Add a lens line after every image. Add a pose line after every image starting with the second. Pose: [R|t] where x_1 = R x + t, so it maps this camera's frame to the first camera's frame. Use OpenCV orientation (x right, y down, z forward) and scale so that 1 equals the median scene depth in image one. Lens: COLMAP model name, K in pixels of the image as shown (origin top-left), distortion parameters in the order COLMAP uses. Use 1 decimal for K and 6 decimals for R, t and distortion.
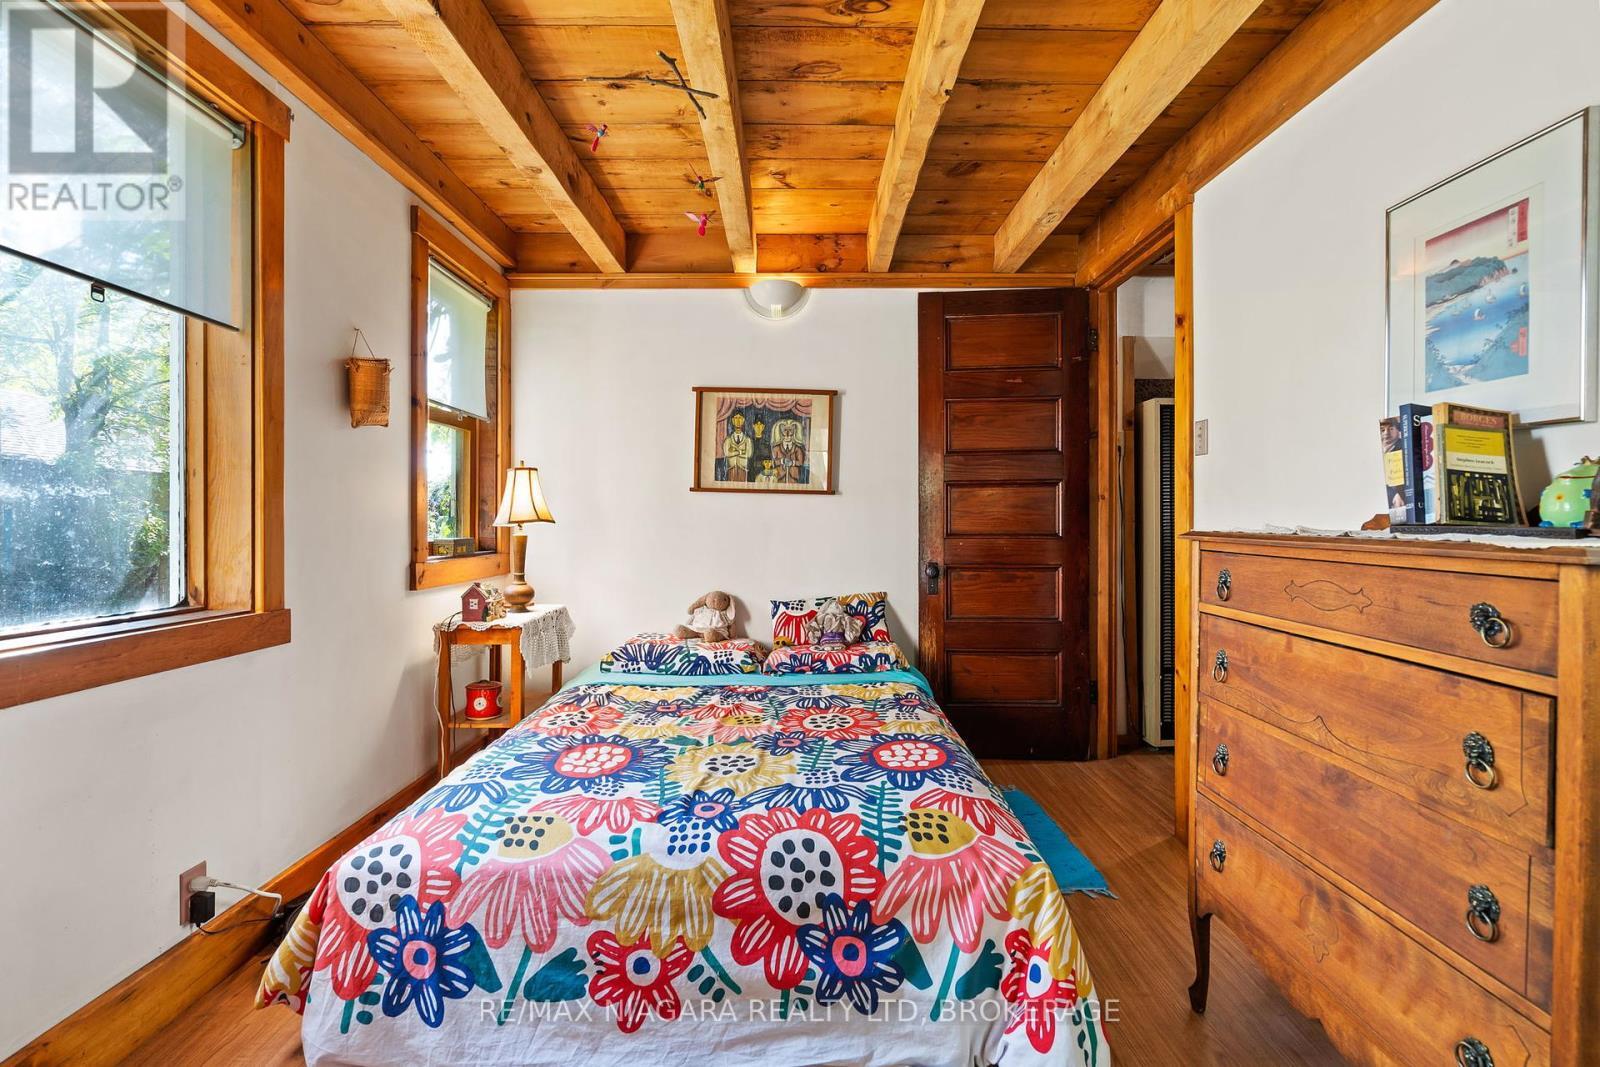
lens RADIAL K [[744.9, 0, 800.0], [0, 744.9, 533.5], [0, 0, 1]] dist [-0.001326, -0.000141]
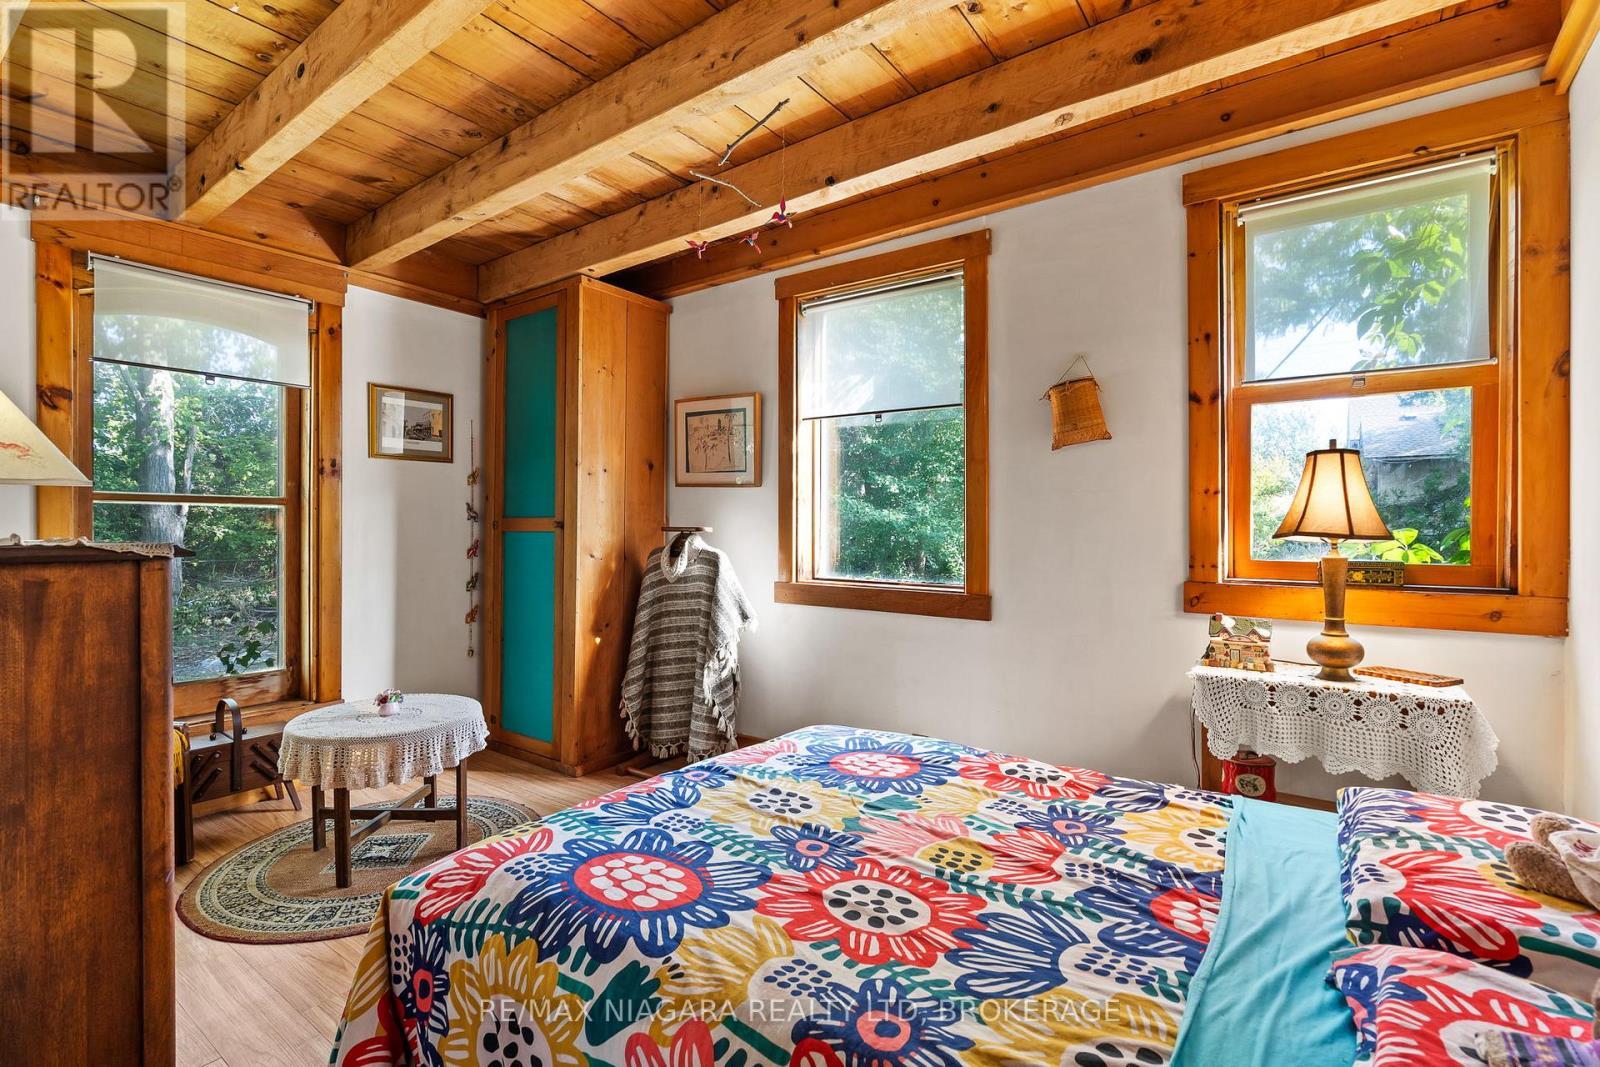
lens RADIAL K [[744.9, 0, 800.0], [0, 744.9, 533.5], [0, 0, 1]] dist [-0.001326, -0.000141]
pose [[-0.601600, 0.001533, -0.798796, 0.619069], [-0.020330, 0.999645, 0.017229, -0.030767], [0.798539, 0.026605, -0.601355, 1.572671]]
